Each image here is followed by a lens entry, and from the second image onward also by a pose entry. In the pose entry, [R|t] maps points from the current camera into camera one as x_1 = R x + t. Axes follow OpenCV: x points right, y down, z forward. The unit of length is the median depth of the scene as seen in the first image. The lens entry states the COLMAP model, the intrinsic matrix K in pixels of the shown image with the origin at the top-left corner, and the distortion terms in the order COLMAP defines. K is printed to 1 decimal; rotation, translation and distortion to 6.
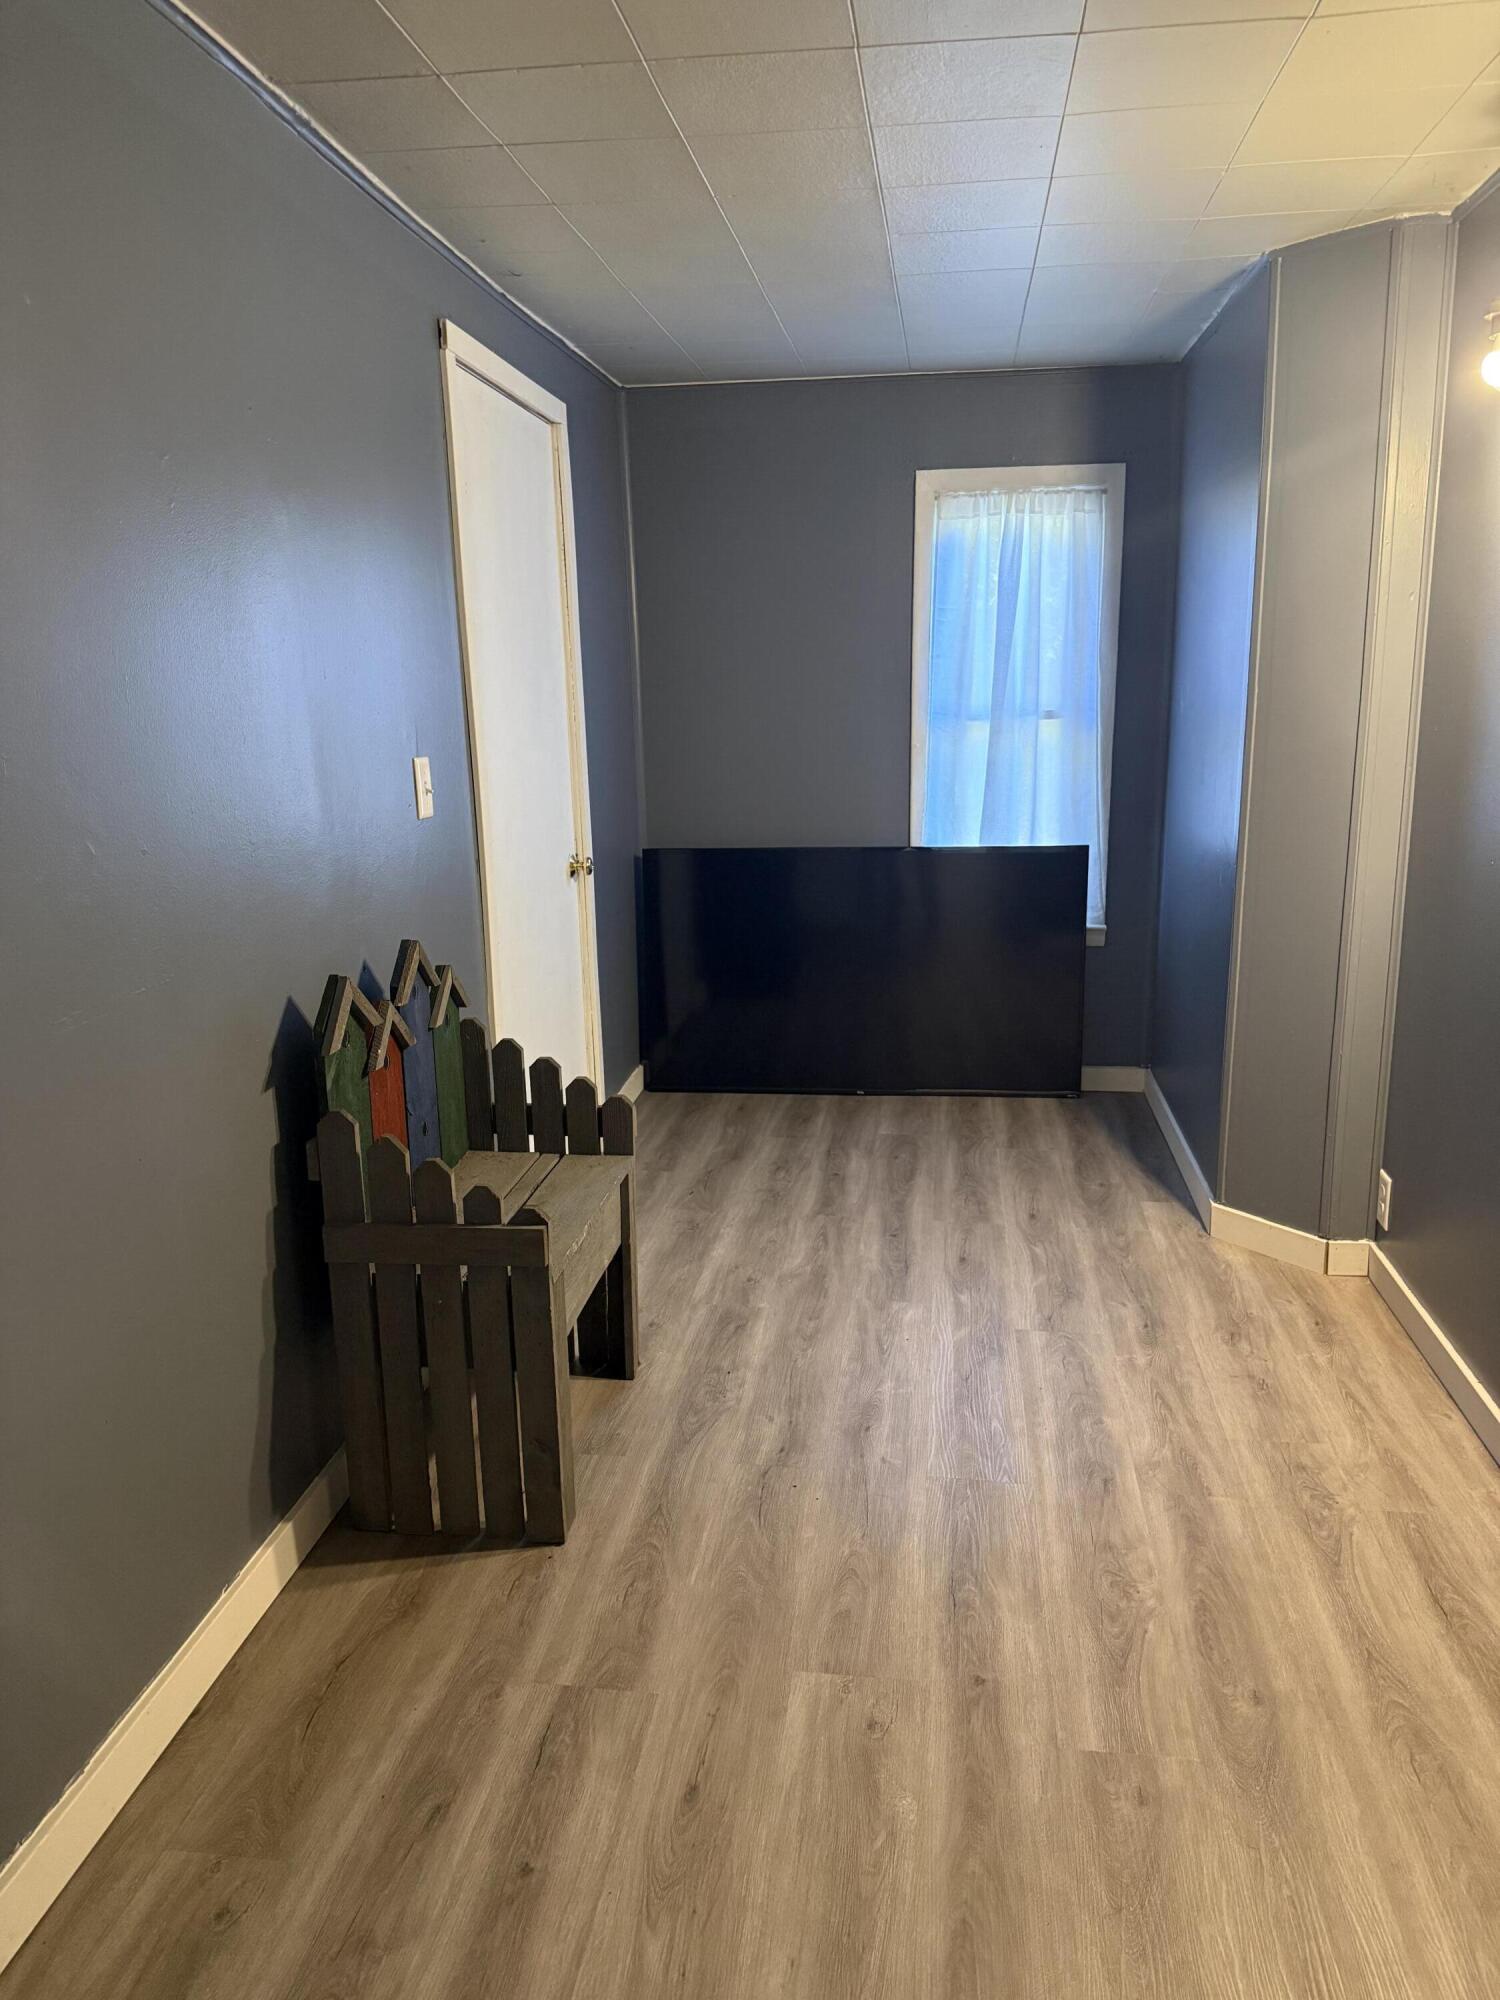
lens RADIAL K [[1476.1, 0, 750.0], [0, 1476.1, 1000.0], [0, 0, 1]] dist [0.227393, -0.242479]
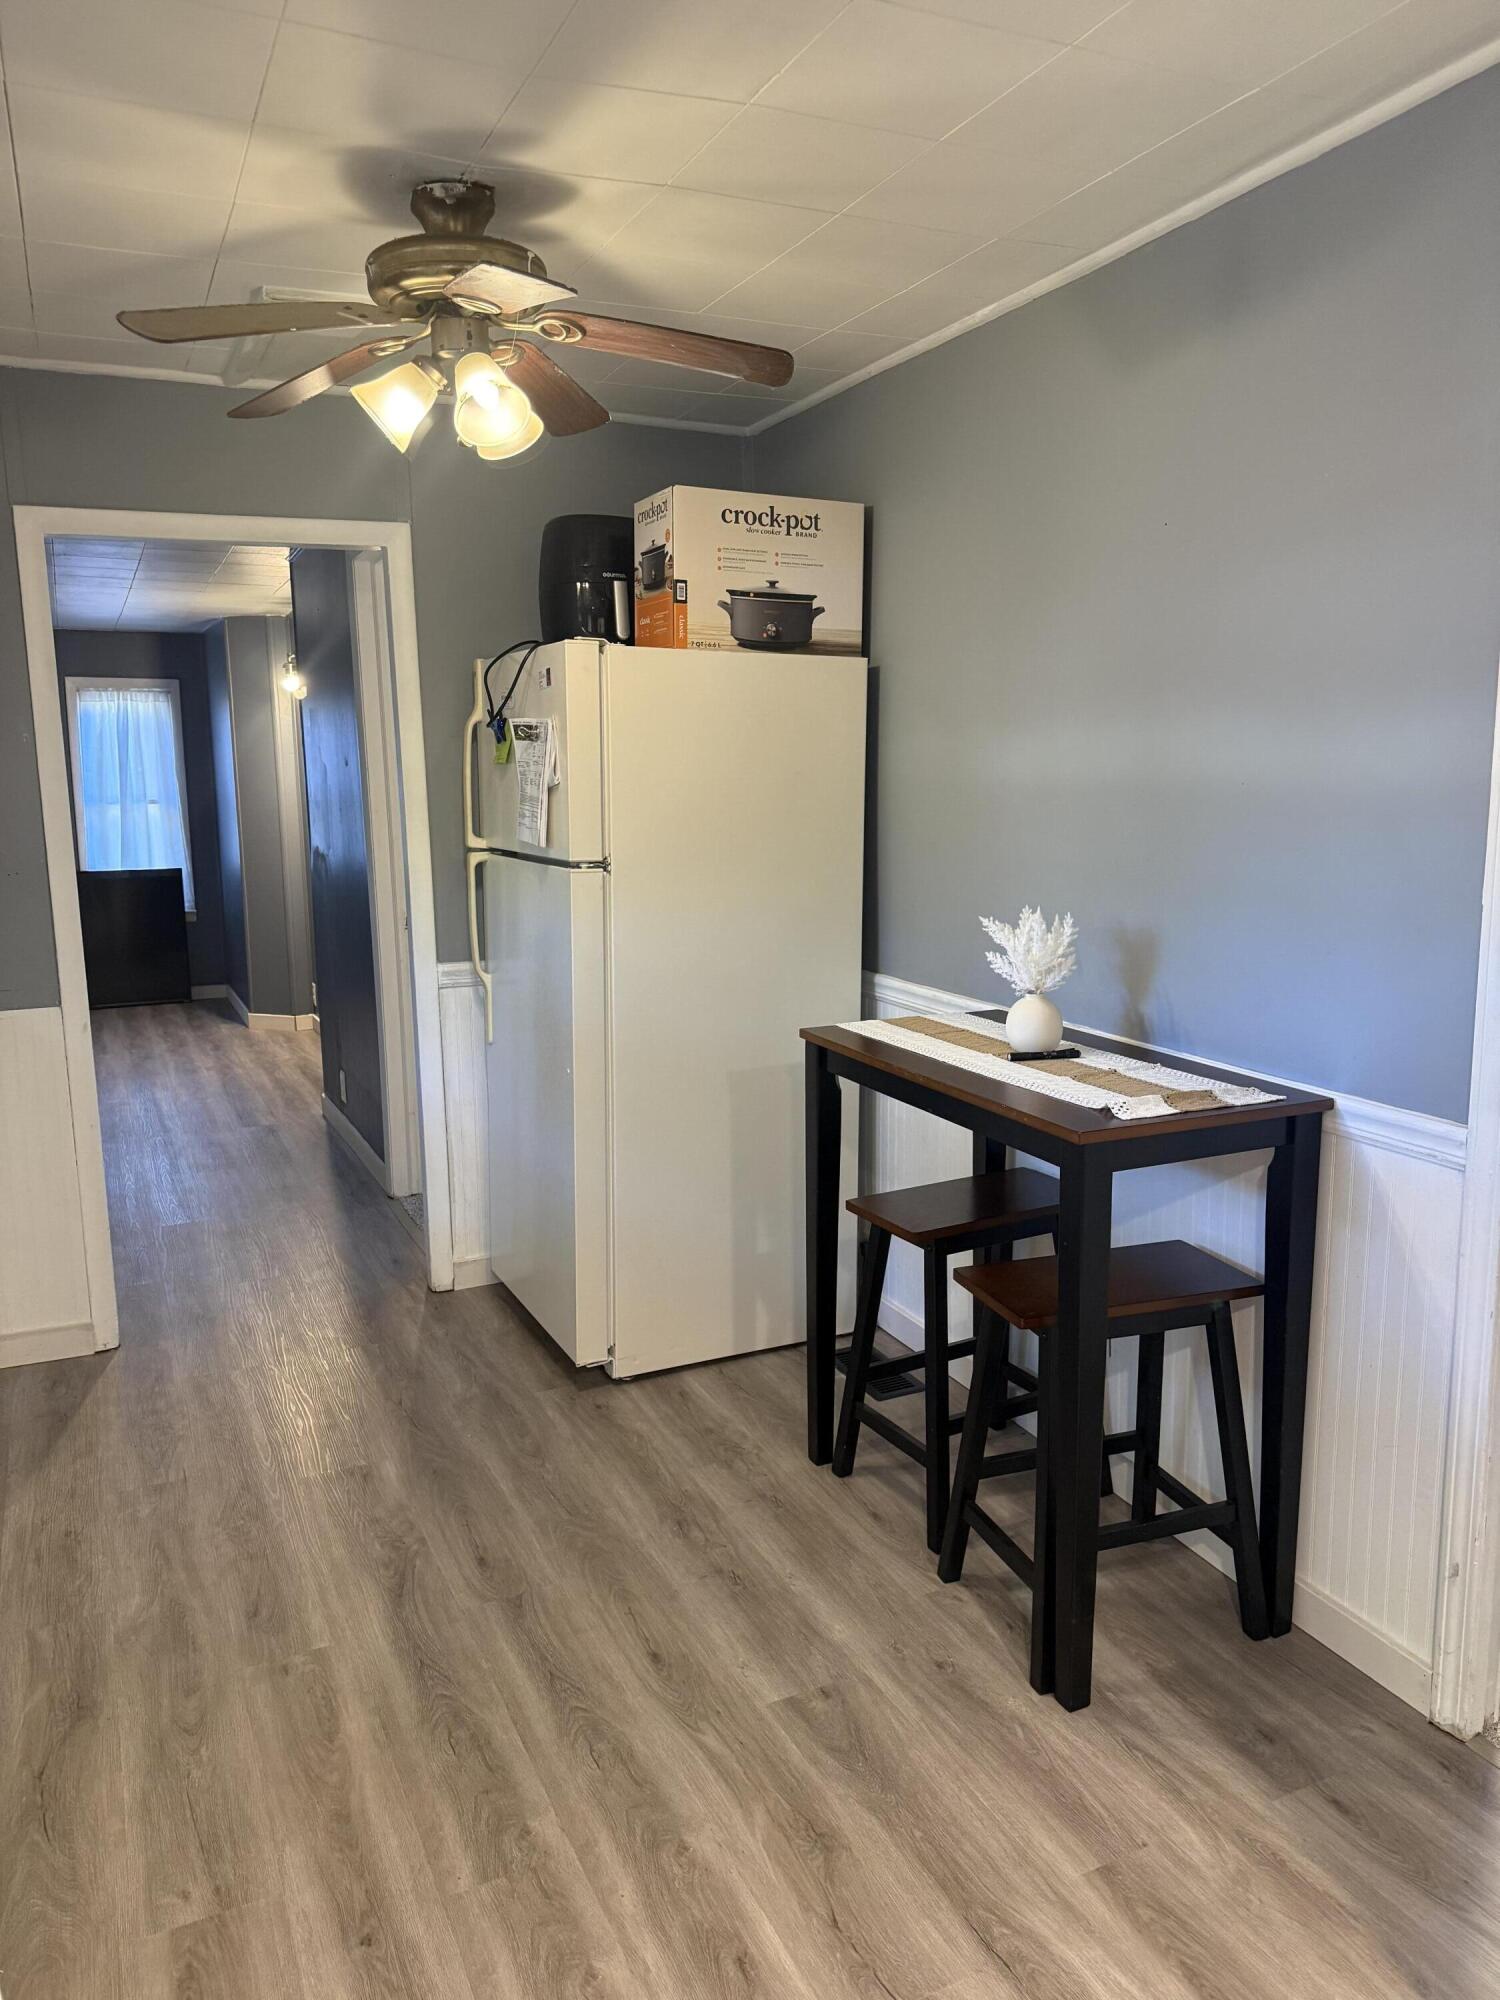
lens RADIAL K [[1398.2, 0, 750.0], [0, 1398.2, 1000.0], [0, 0, 1]] dist [-0.005106, -0.000427]
pose [[0.835397, -0.073099, 0.544765, -0.156120], [0.113835, 0.992638, -0.041368, 0.226215], [-0.537730, 0.096572, 0.837568, -0.894500]]
